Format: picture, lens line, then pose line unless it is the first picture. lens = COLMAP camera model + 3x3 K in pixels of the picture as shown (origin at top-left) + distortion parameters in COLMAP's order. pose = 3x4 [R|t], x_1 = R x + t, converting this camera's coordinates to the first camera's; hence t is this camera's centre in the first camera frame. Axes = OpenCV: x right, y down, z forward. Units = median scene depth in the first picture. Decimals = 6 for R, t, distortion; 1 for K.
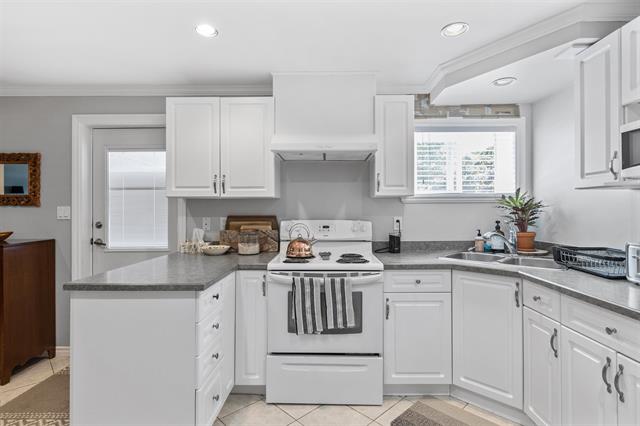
lens RADIAL K [[332.3, 0, 322.2], [0, 332.3, 207.5], [0, 0, 1]] dist [-0.005107, 0.001259]
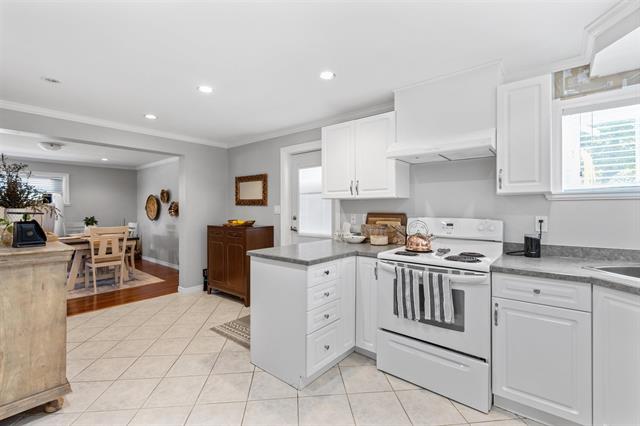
lens RADIAL K [[285.4, 0, 314.3], [0, 285.4, 205.9], [0, 0, 1]] dist [-0.001516, -0.000654]
pose [[0.774239, -0.003242, -0.632886, 0.268529], [0.004808, 0.999988, 0.000759, -0.002933], [0.632876, -0.003631, 0.774245, 0.047647]]
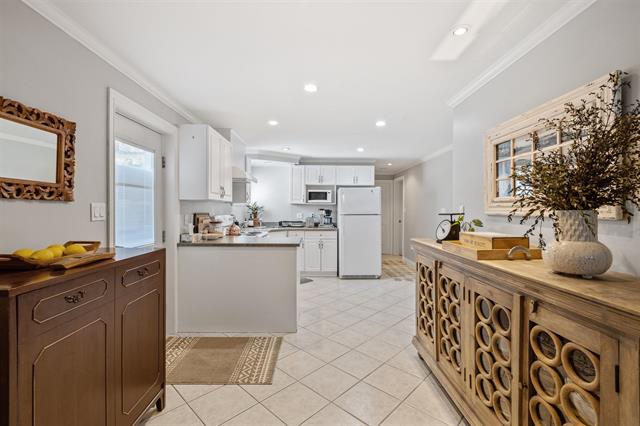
lens RADIAL K [[285.4, 0, 325.5], [0, 285.4, 211.6], [0, 0, 1]] dist [-0.001516, -0.000654]
pose [[-0.052270, -0.001390, 0.998632, -1.658344], [-0.003910, 0.999992, 0.001188, 0.016321], [-0.998625, -0.003842, -0.052275, 0.584141]]
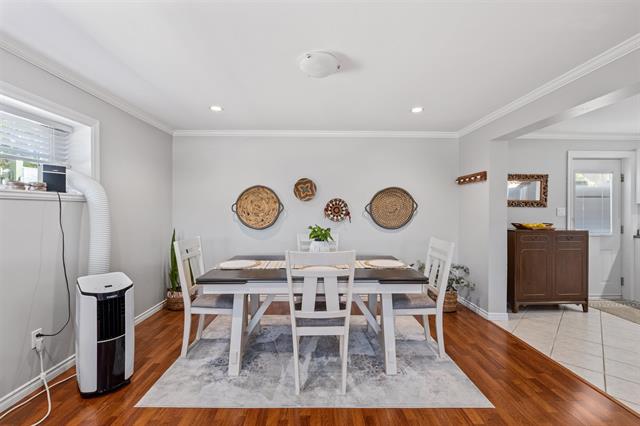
lens RADIAL K [[285.4, 0, 319.7], [0, 285.4, 212.9], [0, 0, 1]] dist [-0.001516, -0.000654]
pose [[0.998499, 0.007039, 0.054317, -2.304990], [-0.006958, 0.999974, -0.001683, 0.037368], [-0.054327, 0.001302, 0.998522, -0.363943]]
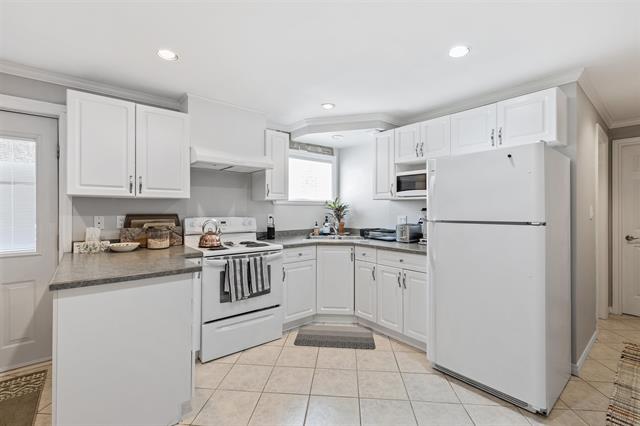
lens RADIAL K [[285.4, 0, 322.2], [0, 285.4, 211.1], [0, 0, 1]] dist [-0.001516, -0.000654]
pose [[0.756914, 0.001927, 0.653511, -0.455434], [-0.009164, 0.999929, 0.007665, 0.002666], [-0.653450, -0.011791, 0.756878, -0.089337]]
